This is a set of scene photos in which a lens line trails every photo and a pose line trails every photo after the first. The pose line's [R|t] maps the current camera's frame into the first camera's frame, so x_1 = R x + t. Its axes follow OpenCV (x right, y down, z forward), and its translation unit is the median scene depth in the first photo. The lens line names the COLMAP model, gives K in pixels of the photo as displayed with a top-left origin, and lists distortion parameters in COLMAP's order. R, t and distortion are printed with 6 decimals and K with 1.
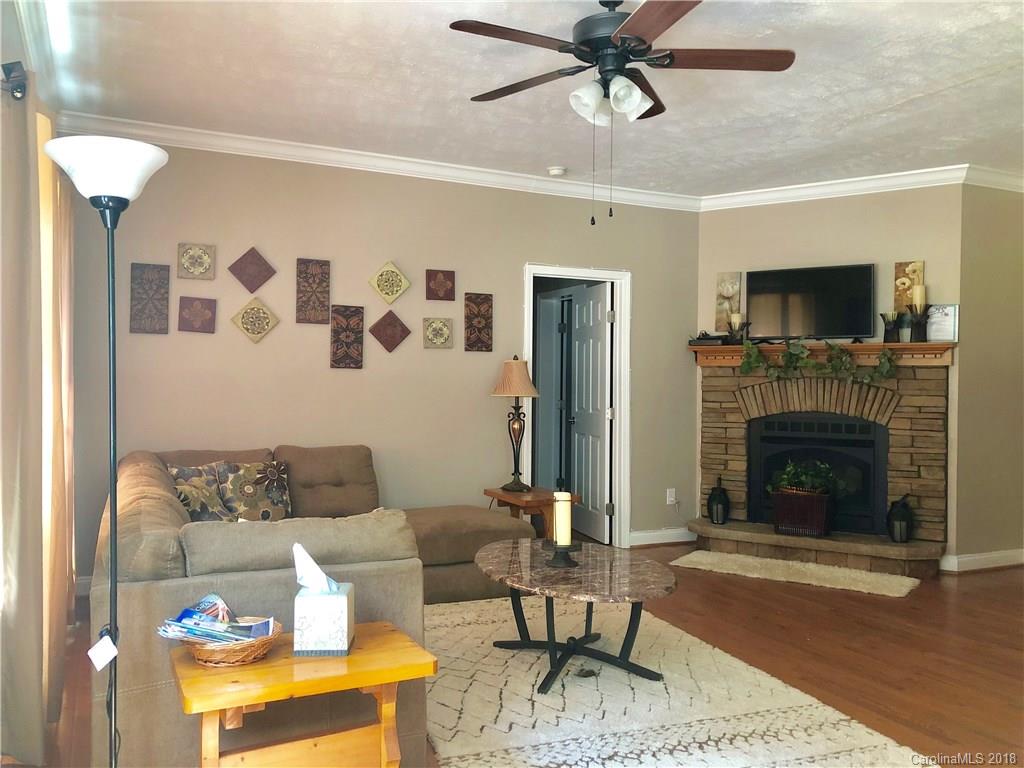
lens RADIAL K [[854.1, 0, 507.8], [0, 854.1, 387.7], [0, 0, 1]] dist [0.020887, 0.002366]
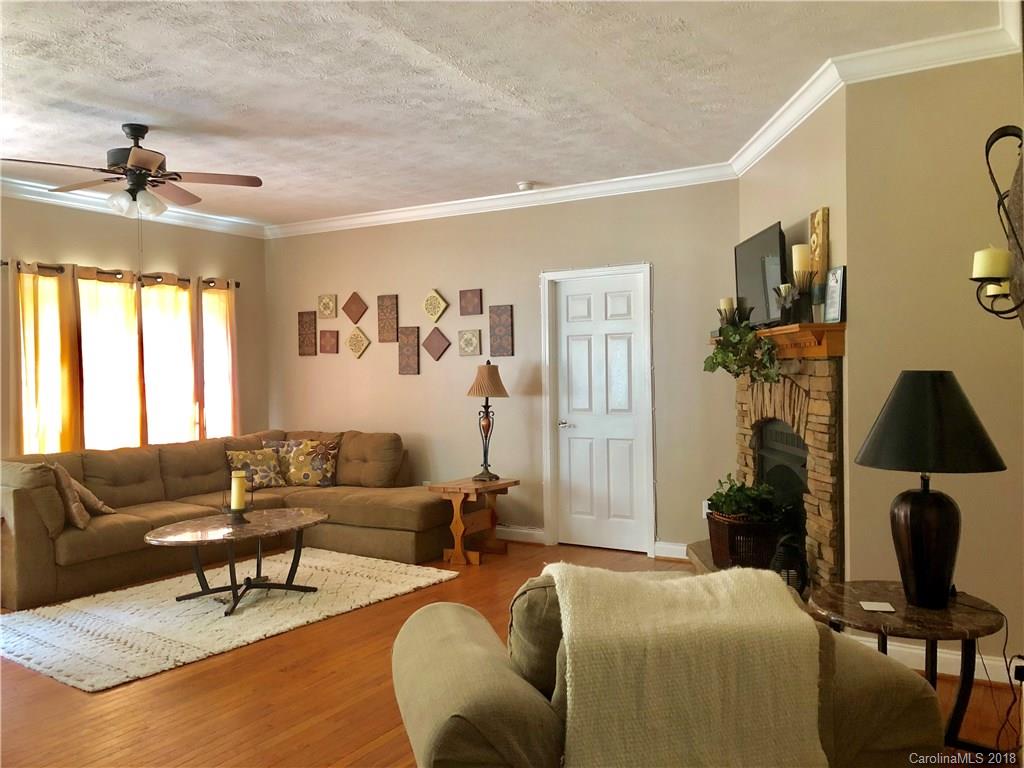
lens RADIAL K [[854.1, 0, 509.1], [0, 854.1, 383.4], [0, 0, 1]] dist [0.020887, 0.002366]
pose [[0.531258, -0.004976, -0.847196, 1.009957], [0.015429, 0.999874, 0.003802, -0.011648], [0.847070, -0.015092, 0.531267, 0.437149]]
